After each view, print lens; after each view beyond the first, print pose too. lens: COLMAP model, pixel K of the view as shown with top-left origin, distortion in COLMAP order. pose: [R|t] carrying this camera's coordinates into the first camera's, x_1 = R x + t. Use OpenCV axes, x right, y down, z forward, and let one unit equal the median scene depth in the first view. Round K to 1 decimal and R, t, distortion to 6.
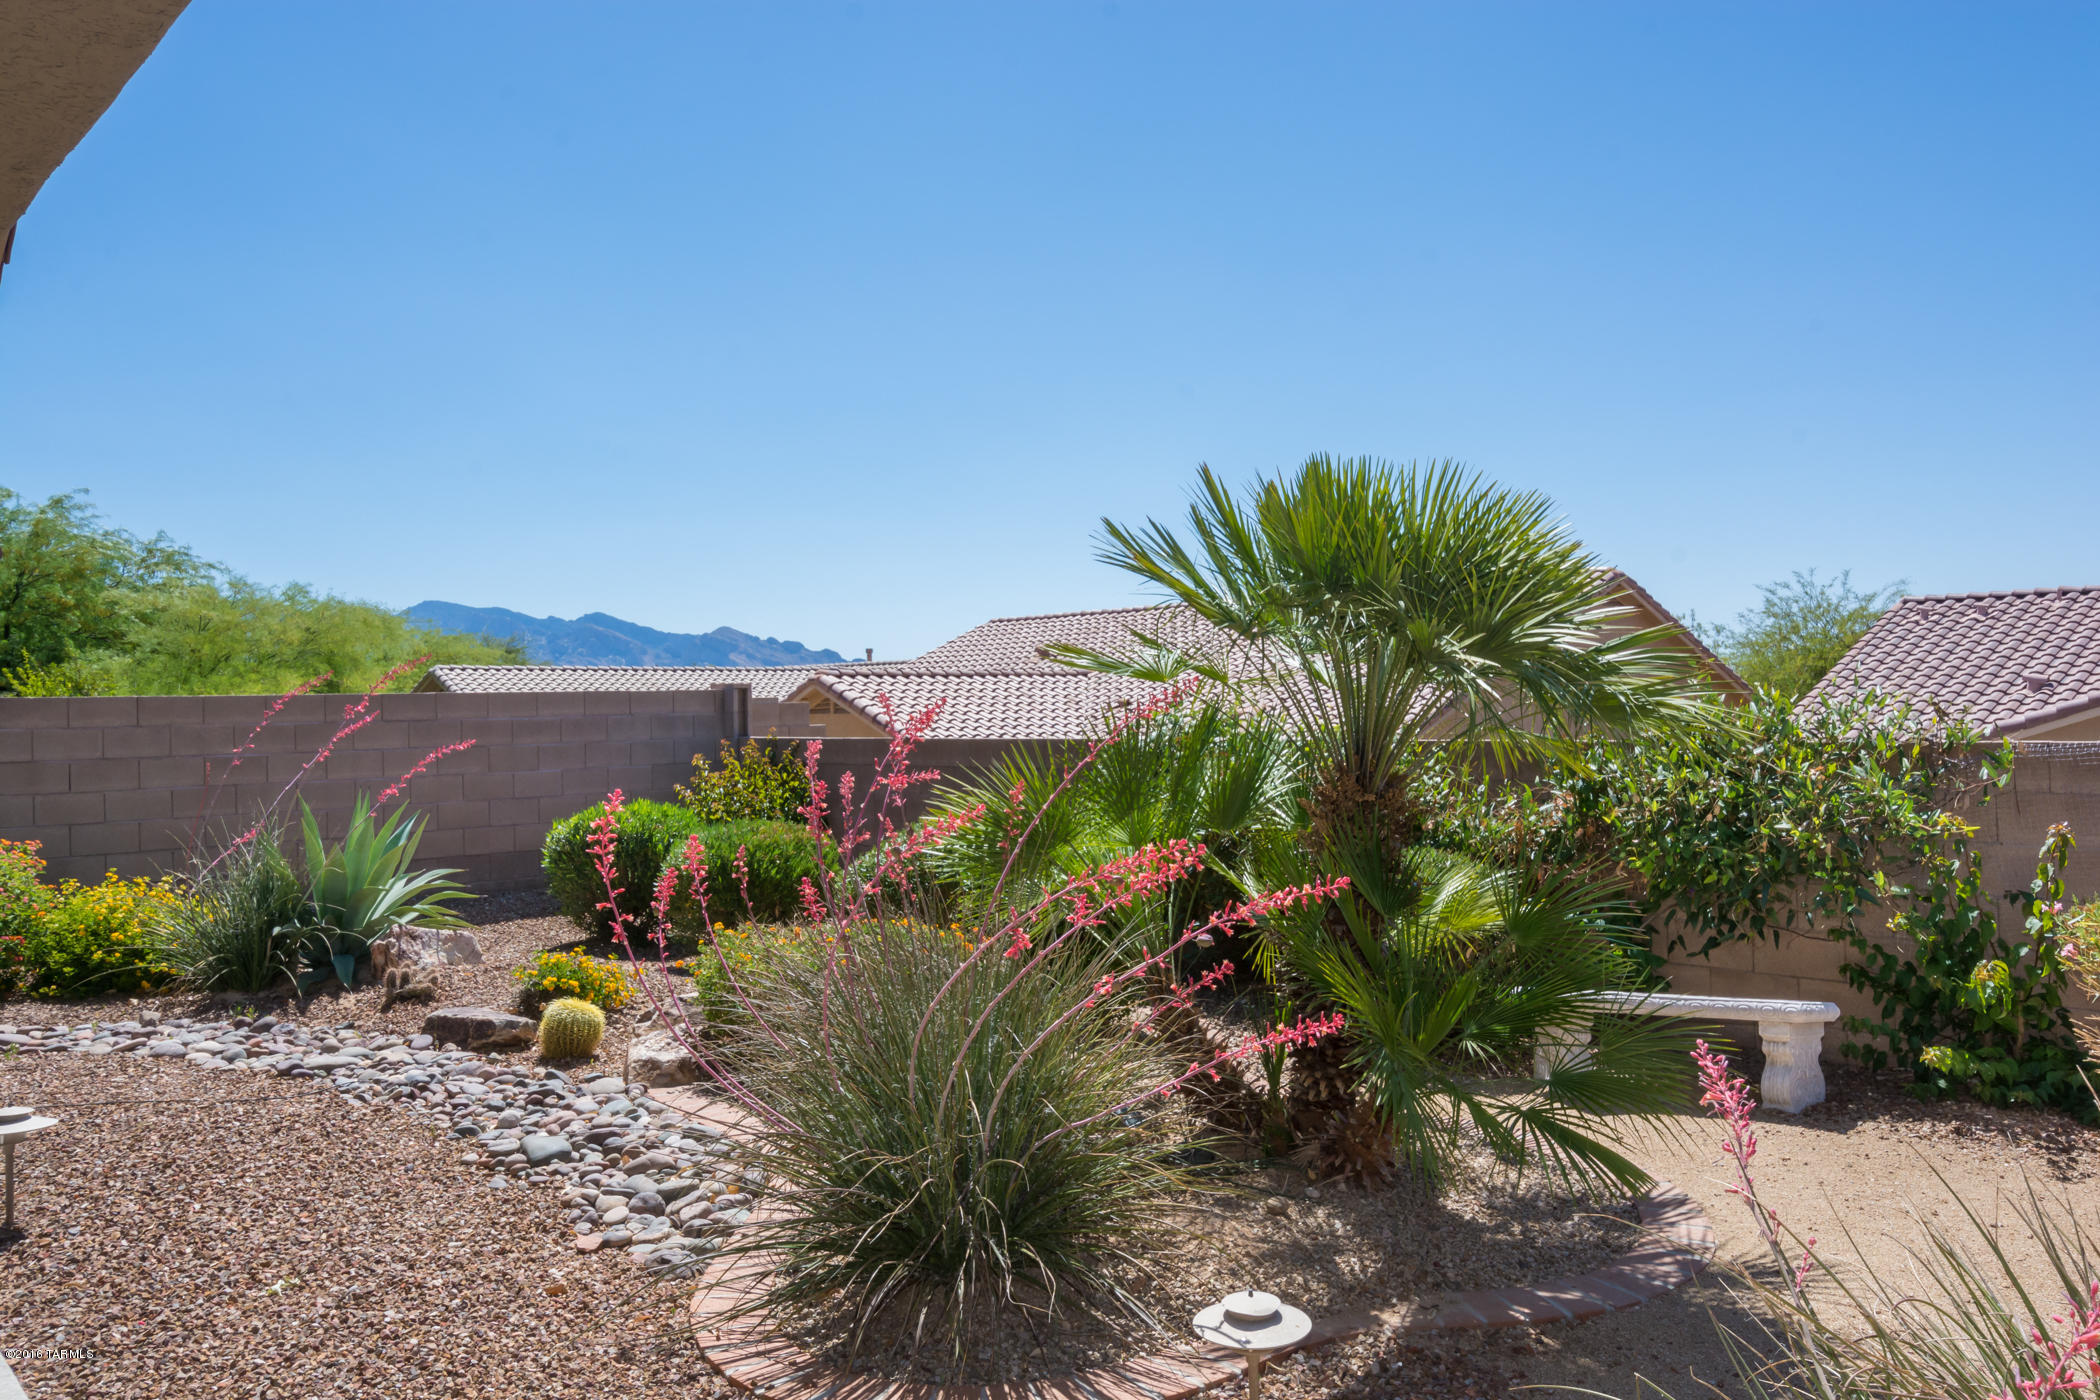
lens RADIAL K [[1532.3, 0, 1053.0], [0, 1532.3, 692.6], [0, 0, 1]] dist [0.000703, -0.000280]
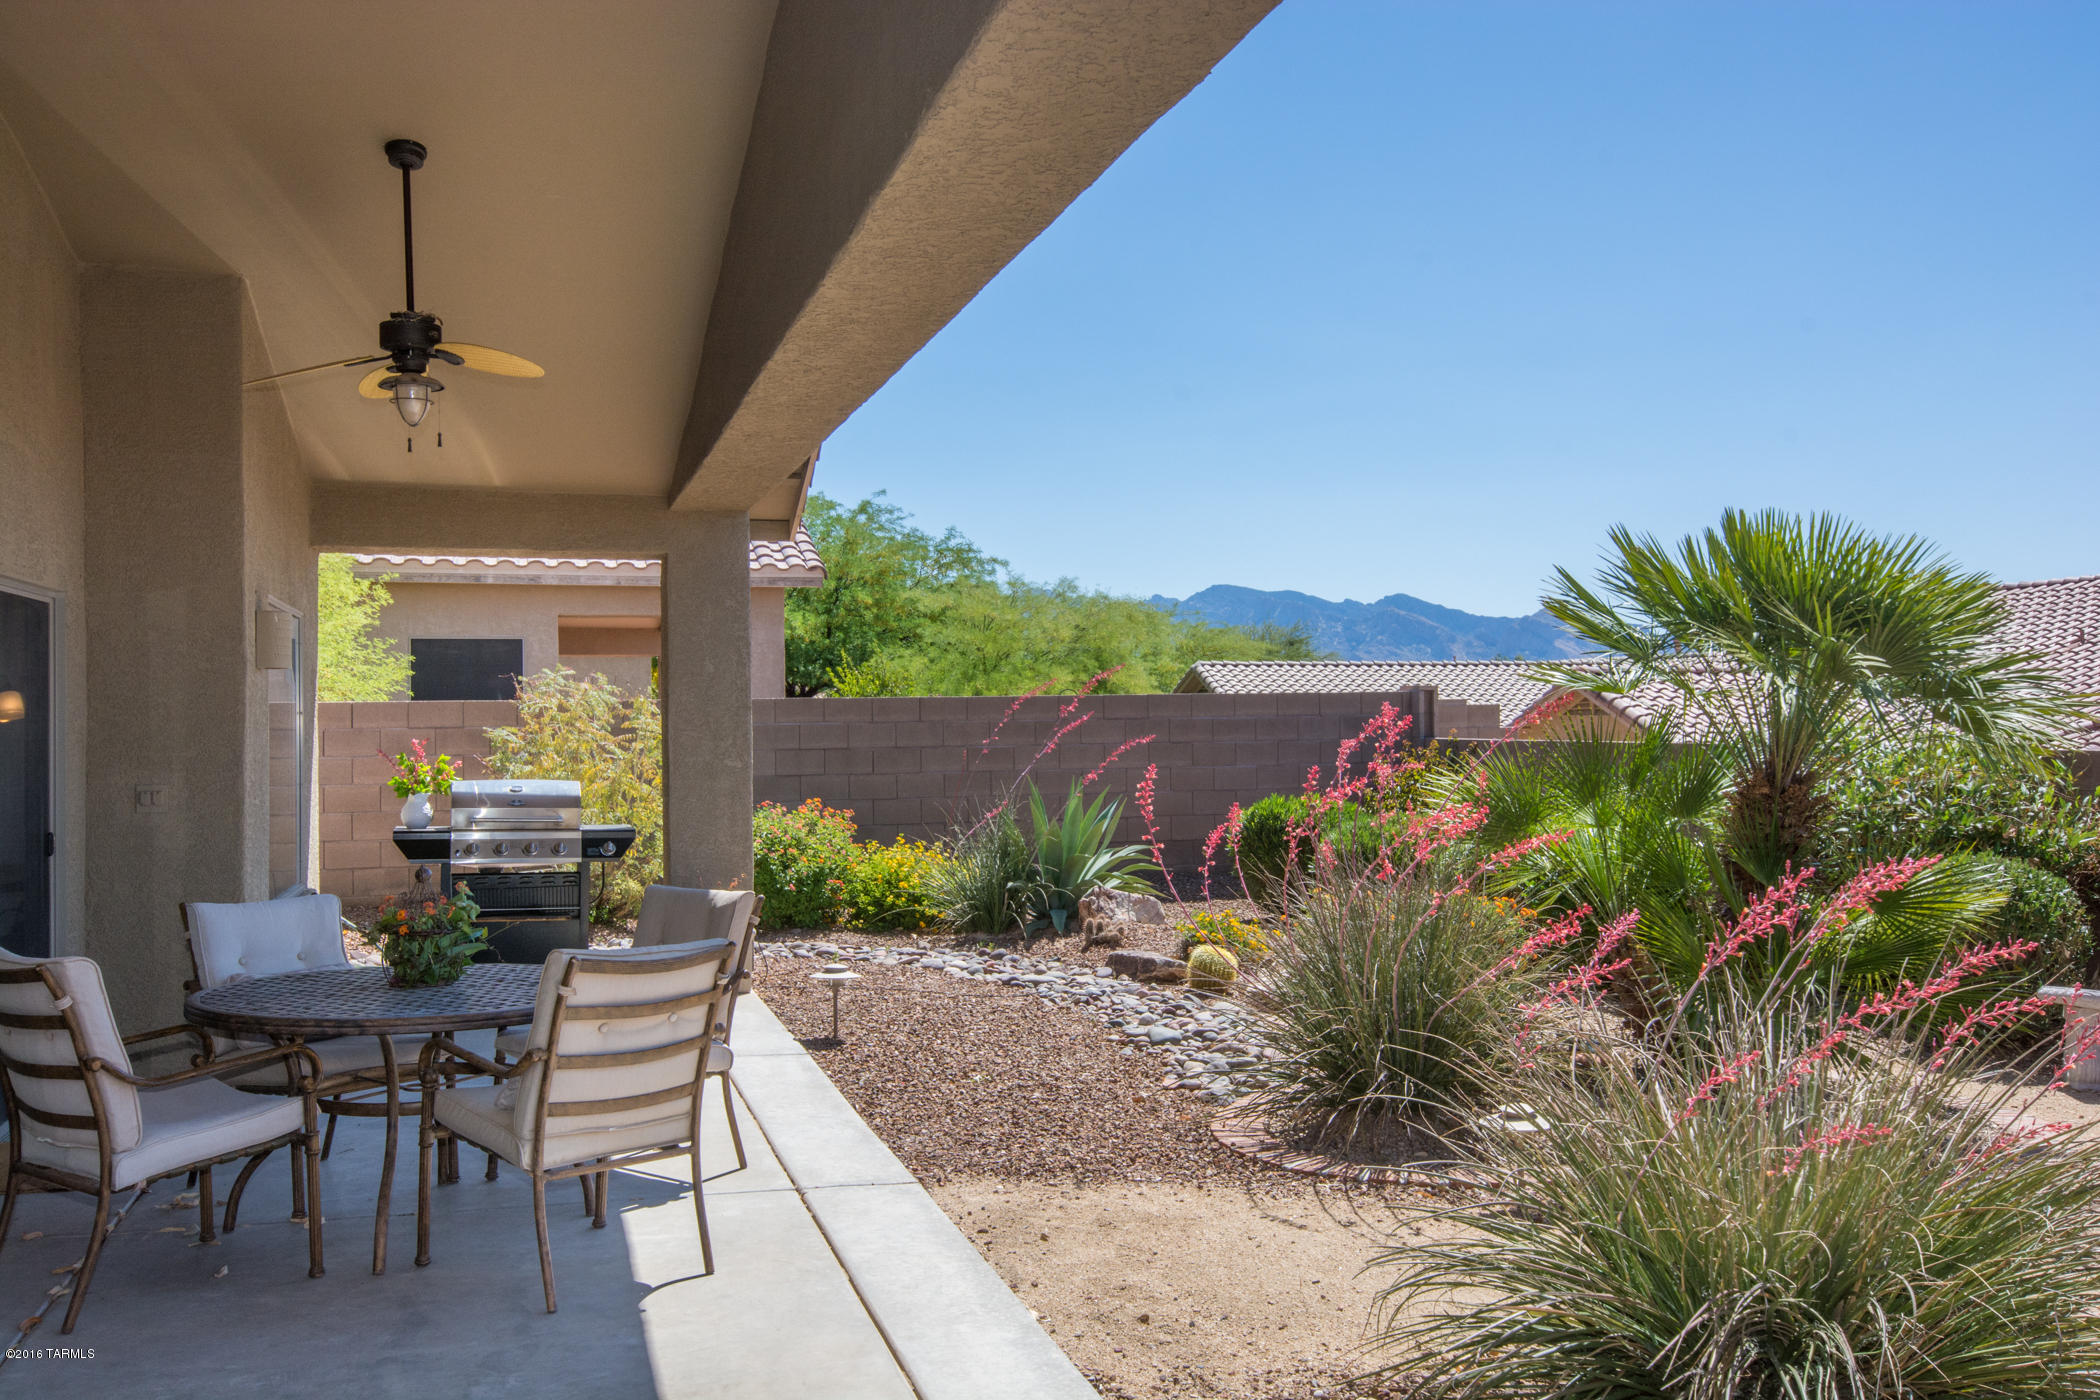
lens RADIAL K [[1981.8, 0, 1050.0], [0, 1981.8, 700.0], [0, 0, 1]] dist [0.004020, 0.000407]
pose [[0.884064, 0.004698, -0.467343, 0.271680], [-0.000990, 0.999966, 0.008180, -0.009520], [0.467366, -0.006769, 0.884038, -0.406714]]
